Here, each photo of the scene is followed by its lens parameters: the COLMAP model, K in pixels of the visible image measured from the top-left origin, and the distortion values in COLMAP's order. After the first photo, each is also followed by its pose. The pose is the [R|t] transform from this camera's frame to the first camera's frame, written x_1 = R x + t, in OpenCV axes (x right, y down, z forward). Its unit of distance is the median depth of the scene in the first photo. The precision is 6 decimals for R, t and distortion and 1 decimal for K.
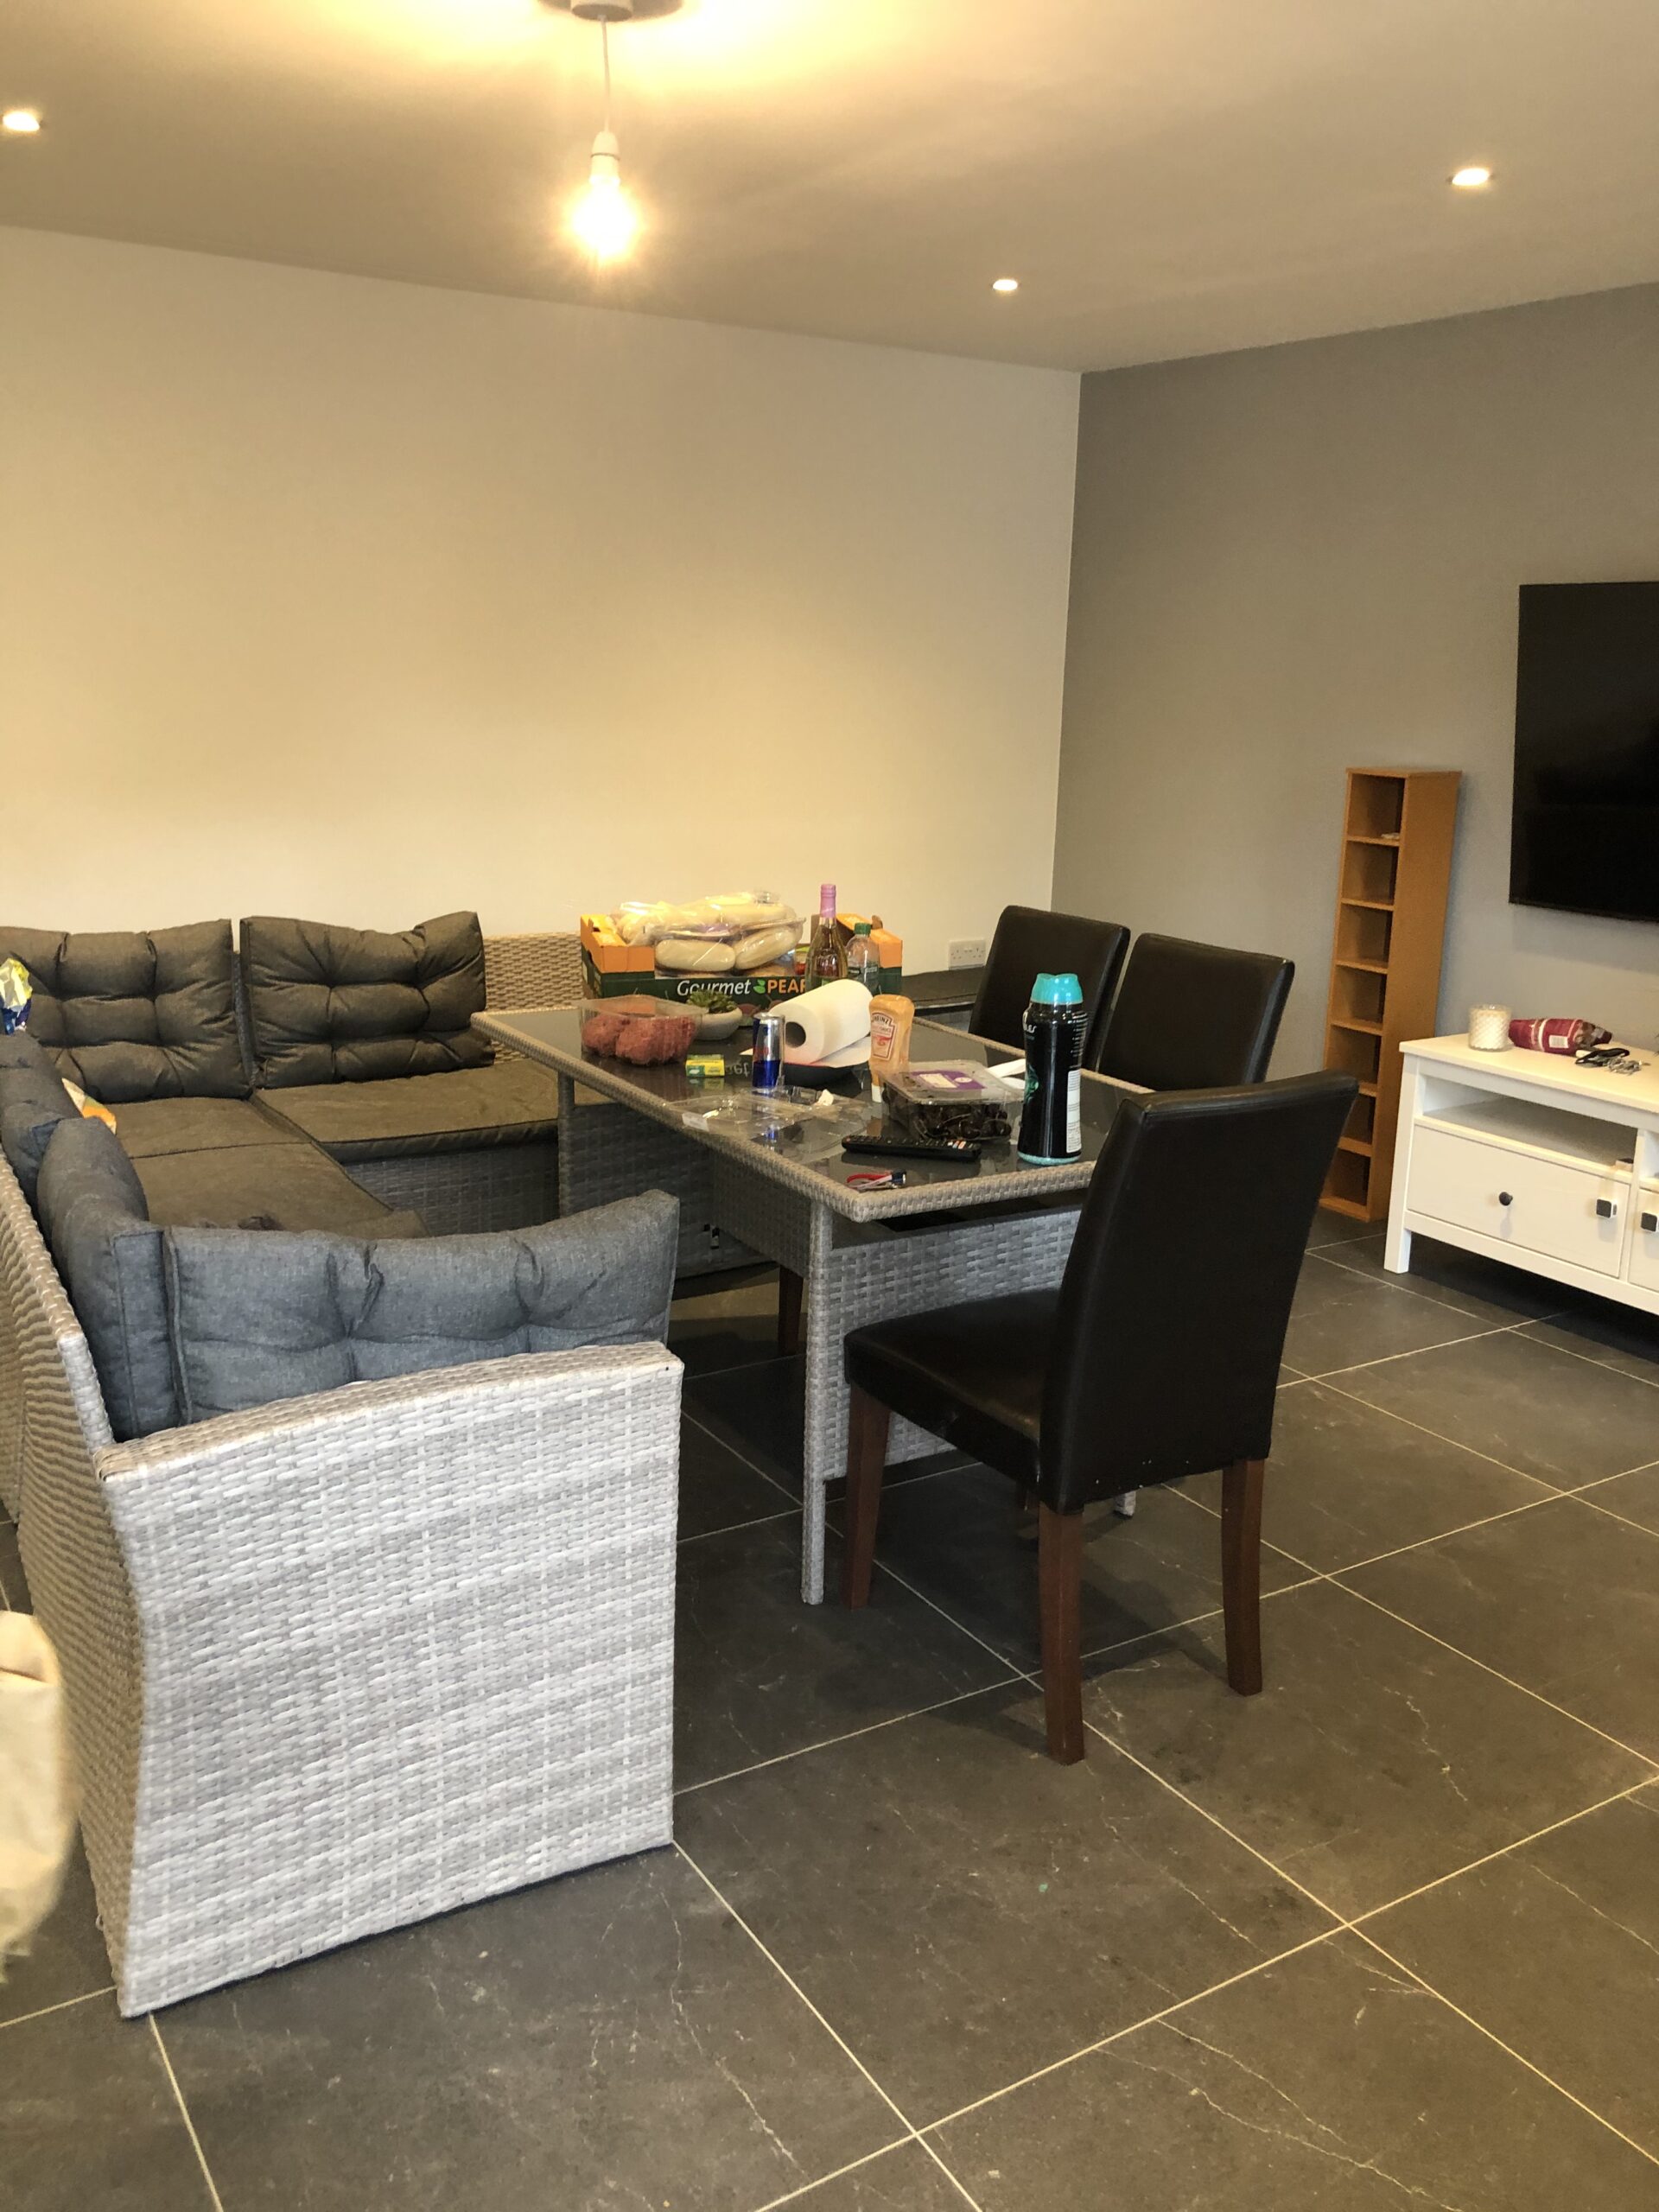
lens RADIAL K [[1941.0, 0, 833.6], [0, 1941.0, 1100.8], [0, 0, 1]] dist [0.029292, -0.007319]
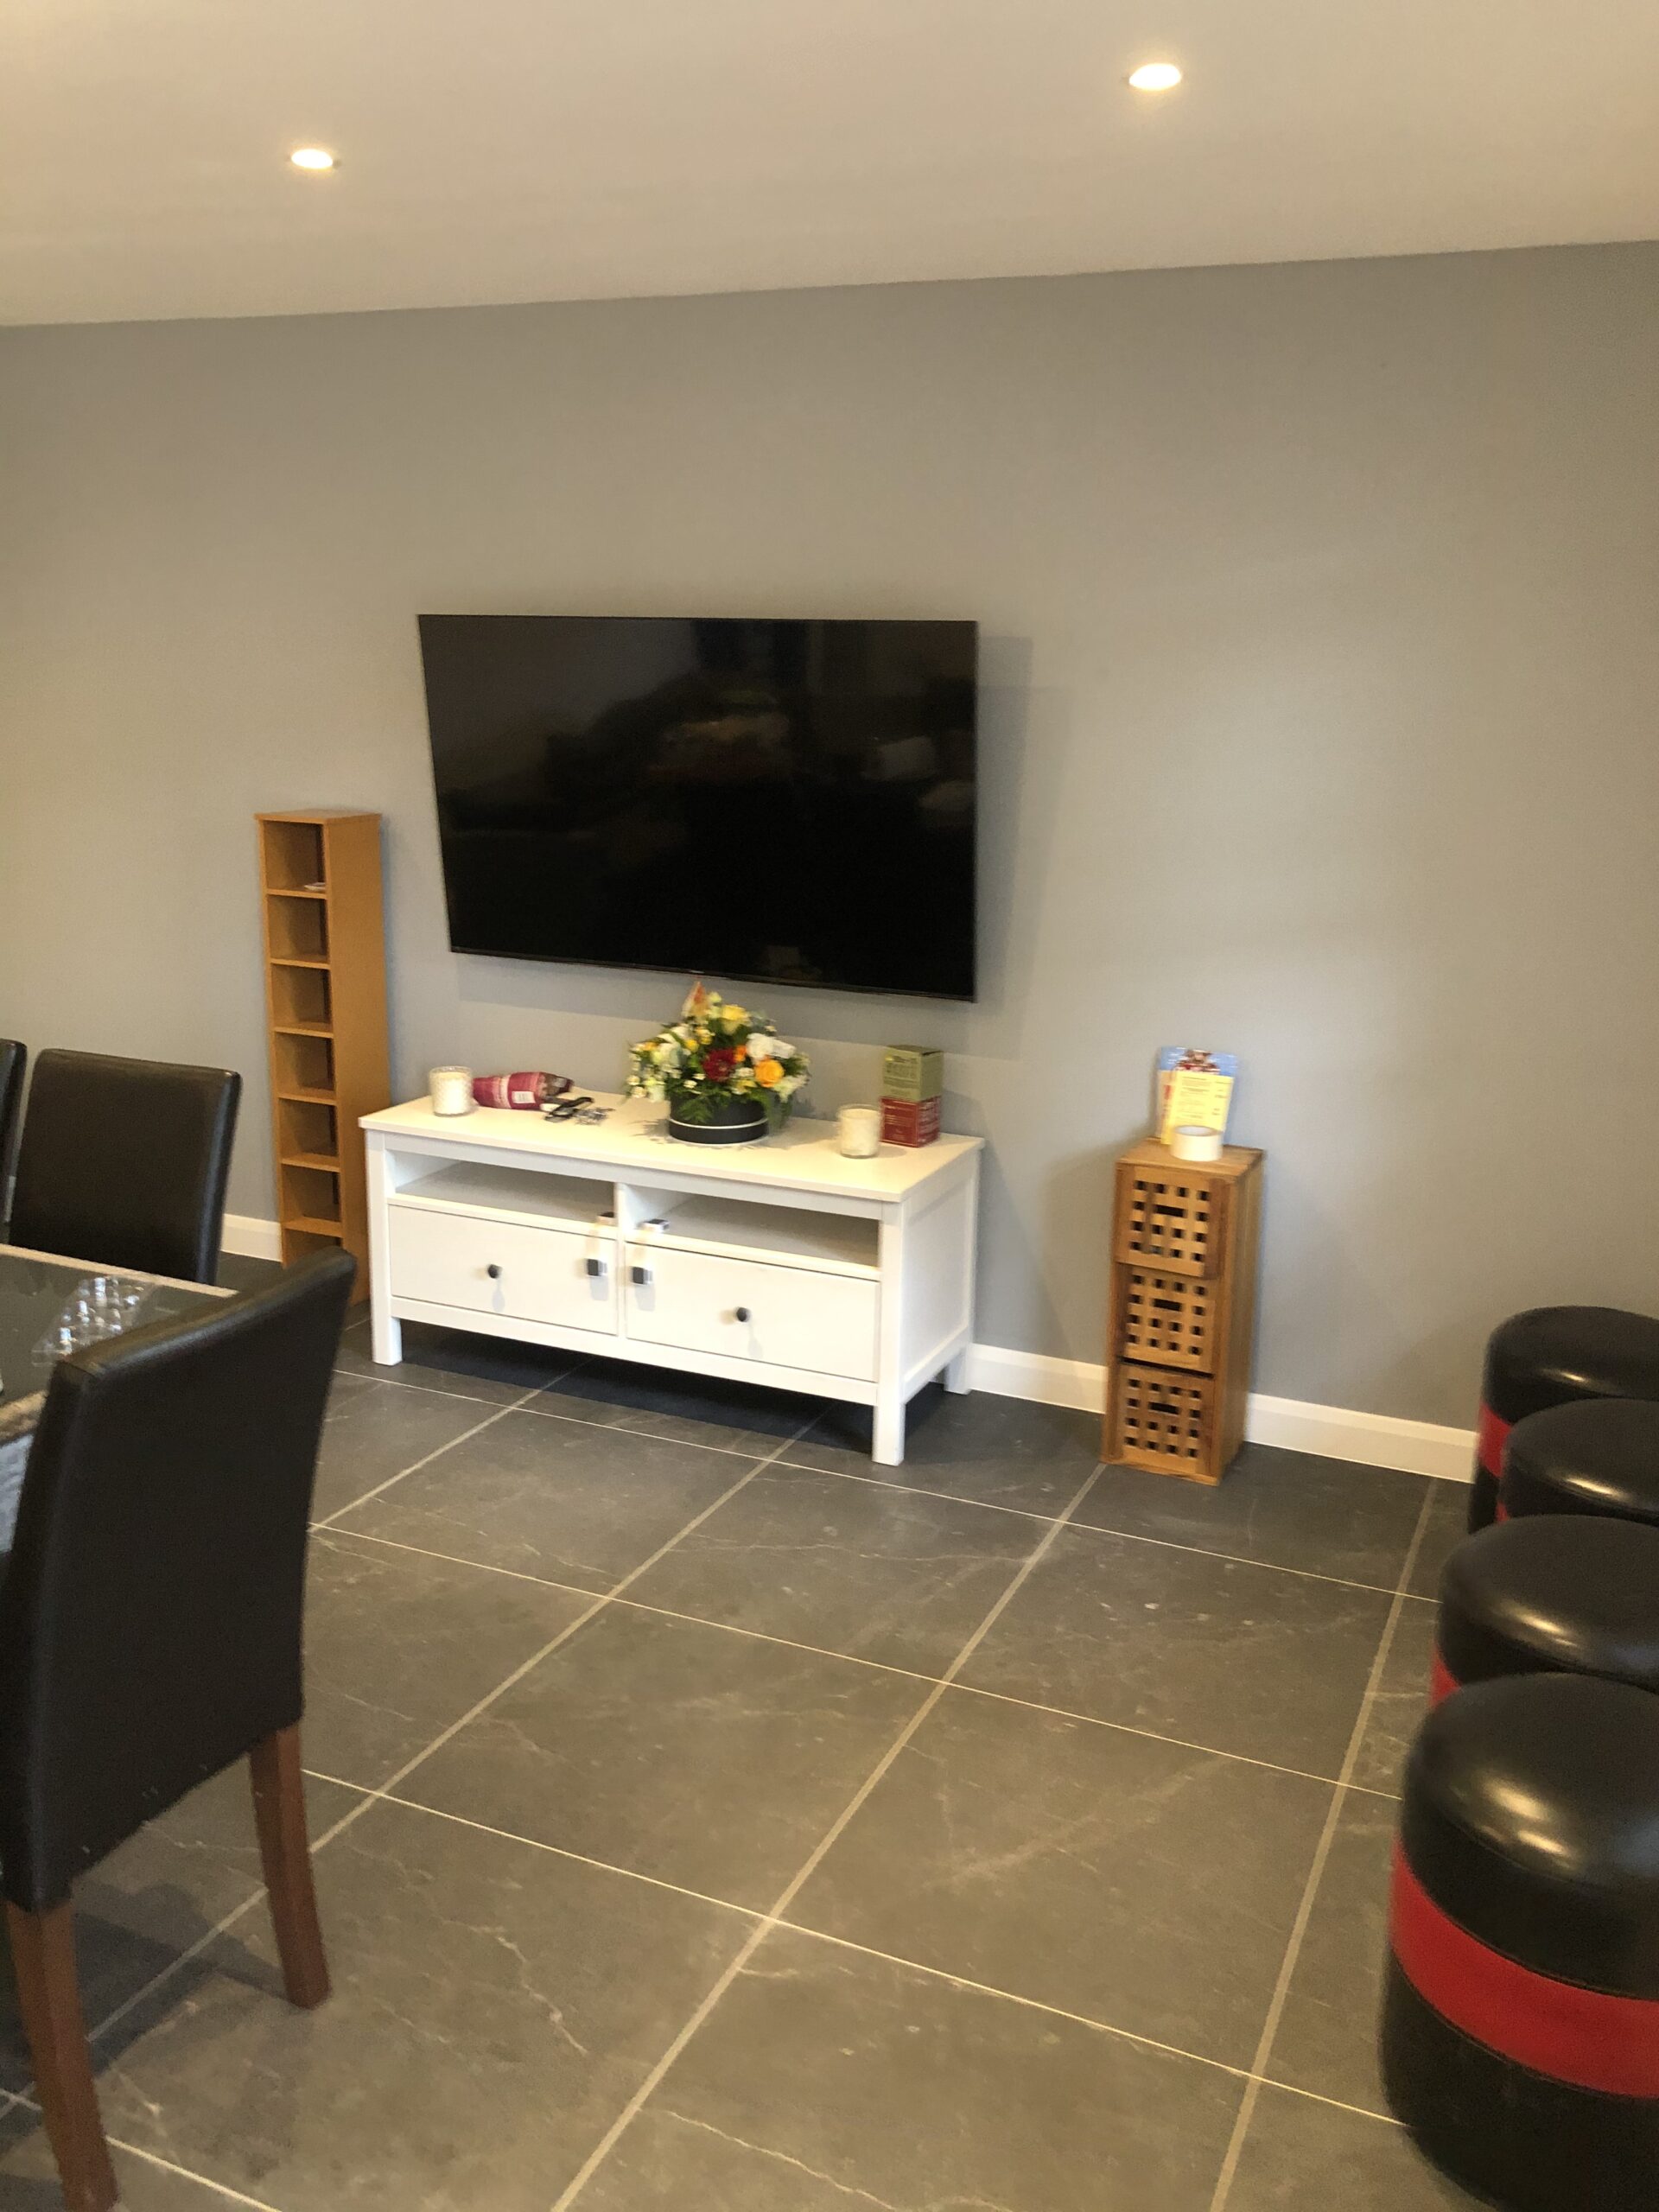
lens RADIAL K [[1941.0, 0, 818.7], [0, 1941.0, 1101.3], [0, 0, 1]] dist [0.029292, -0.007319]
pose [[0.854594, -0.129470, 0.502898, 0.020624], [0.128091, 0.991054, 0.037475, -0.046627], [-0.503251, 0.032391, 0.863533, 0.116958]]
